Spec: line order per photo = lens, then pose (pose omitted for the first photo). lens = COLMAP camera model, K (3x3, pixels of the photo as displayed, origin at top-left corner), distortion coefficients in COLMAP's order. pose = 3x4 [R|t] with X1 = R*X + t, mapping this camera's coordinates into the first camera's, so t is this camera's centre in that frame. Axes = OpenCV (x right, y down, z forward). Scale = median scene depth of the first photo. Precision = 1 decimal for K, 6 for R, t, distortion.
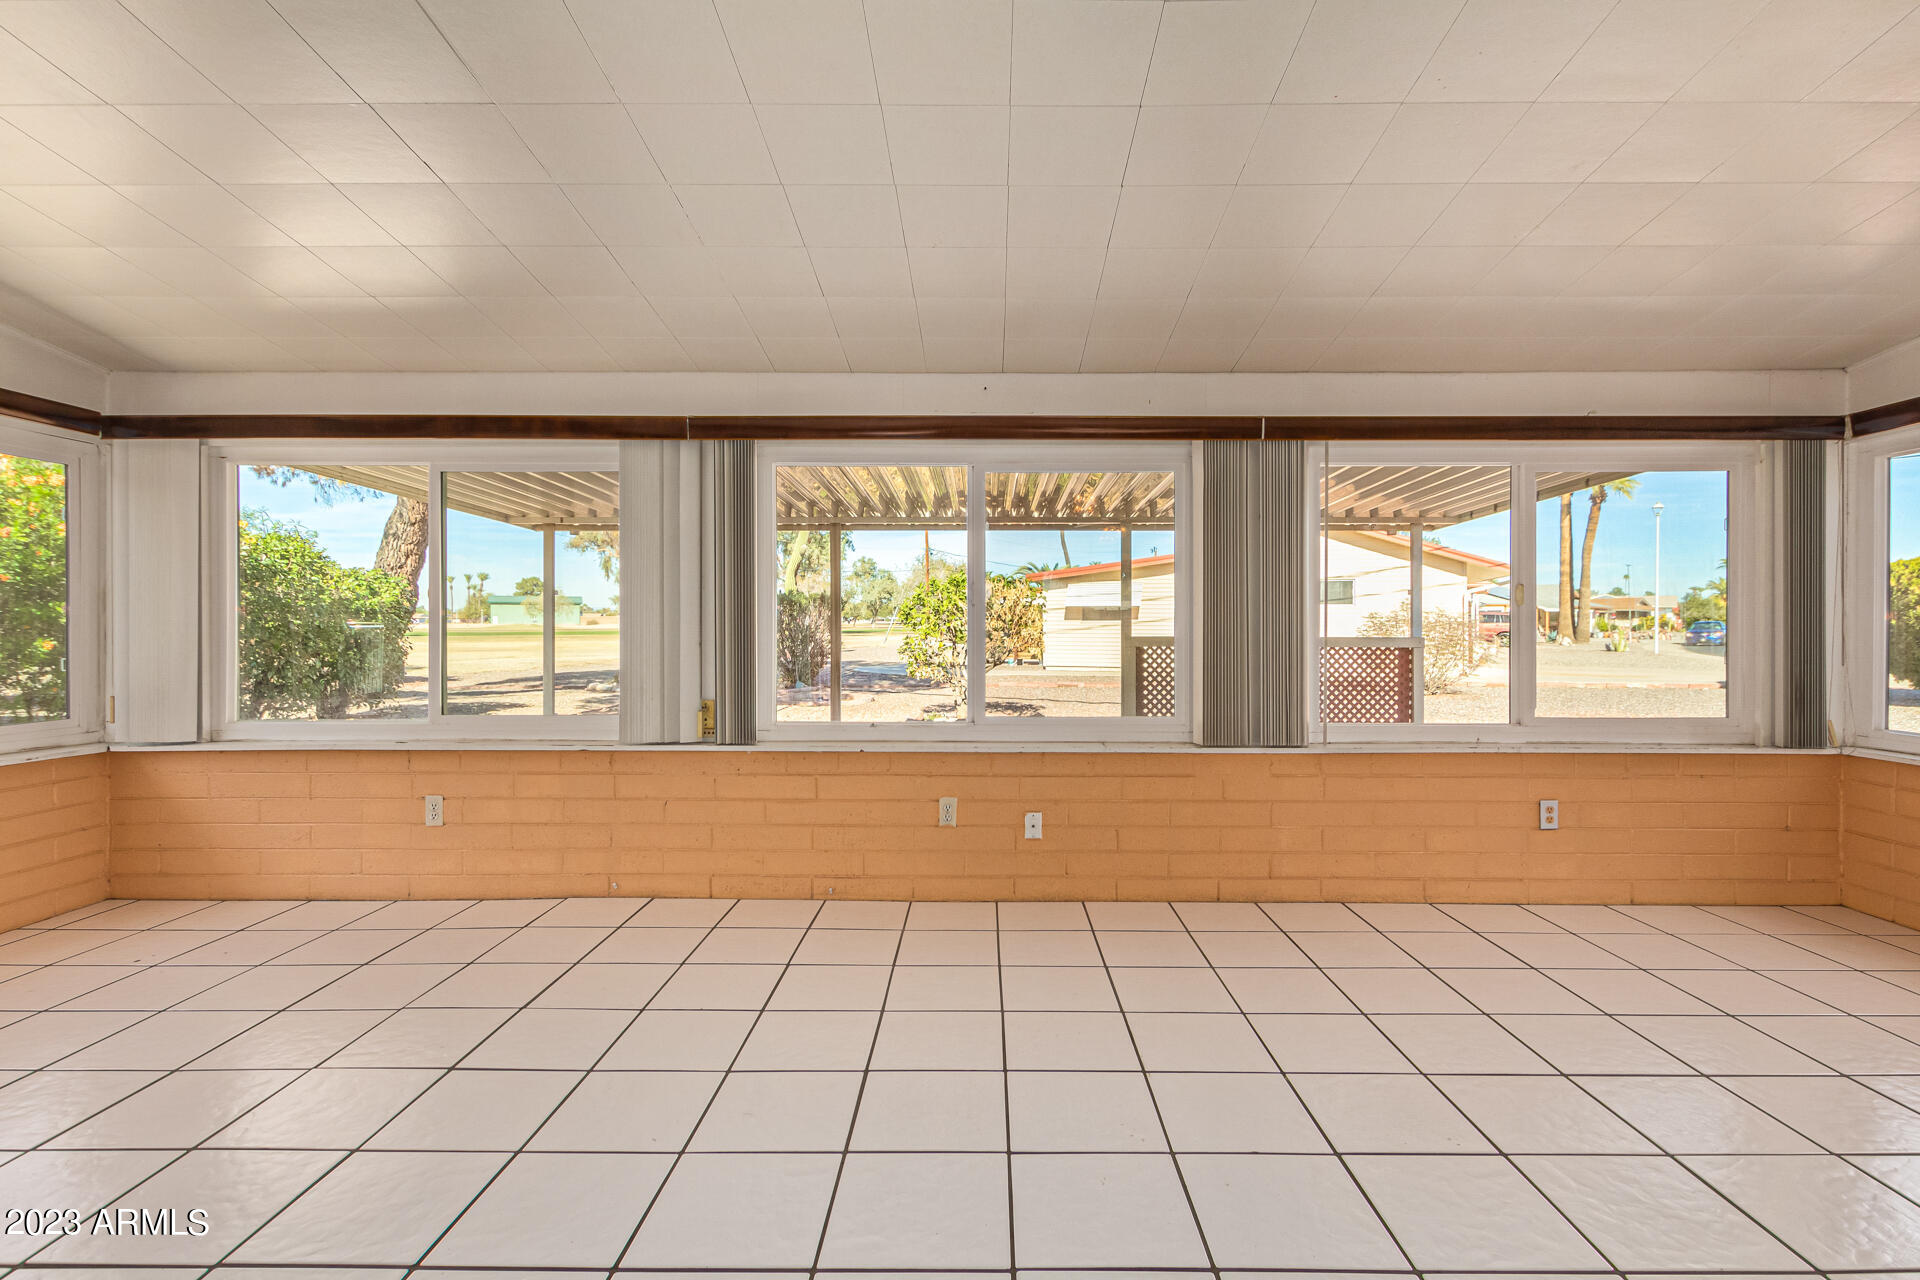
lens RADIAL K [[904.0, 0, 962.7], [0, 904.0, 625.8], [0, 0, 1]] dist [0.011004, 0.000009]
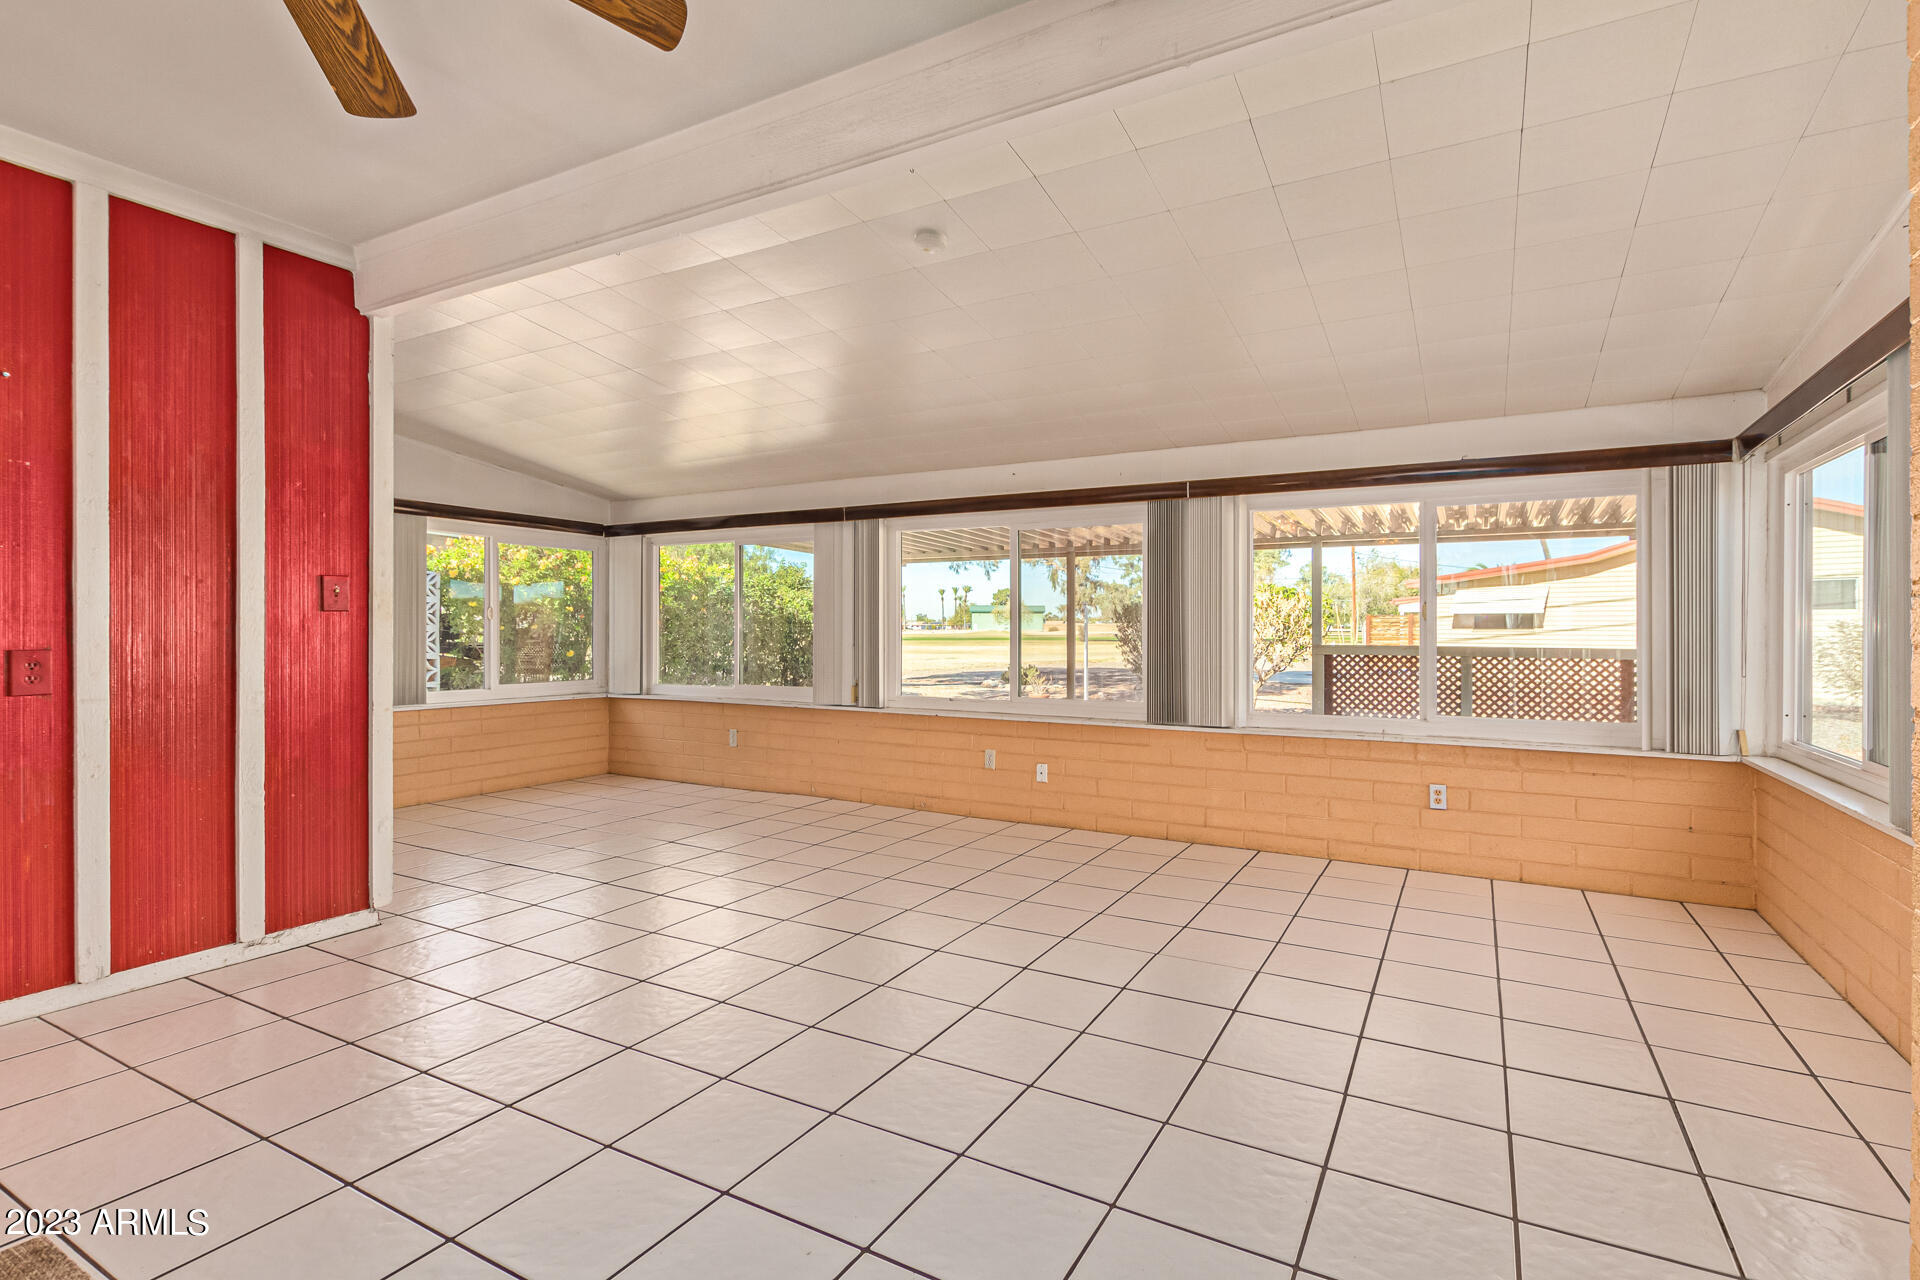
lens RADIAL K [[906.5, 0, 960.0], [0, 906.5, 640.0], [0, 0, 1]] dist [0.001061, 0.000425]
pose [[0.874198, 0.007771, -0.485507, 0.661286], [-0.003810, 0.999951, 0.009145, -0.004878], [0.485554, -0.006144, 0.874185, -0.330007]]
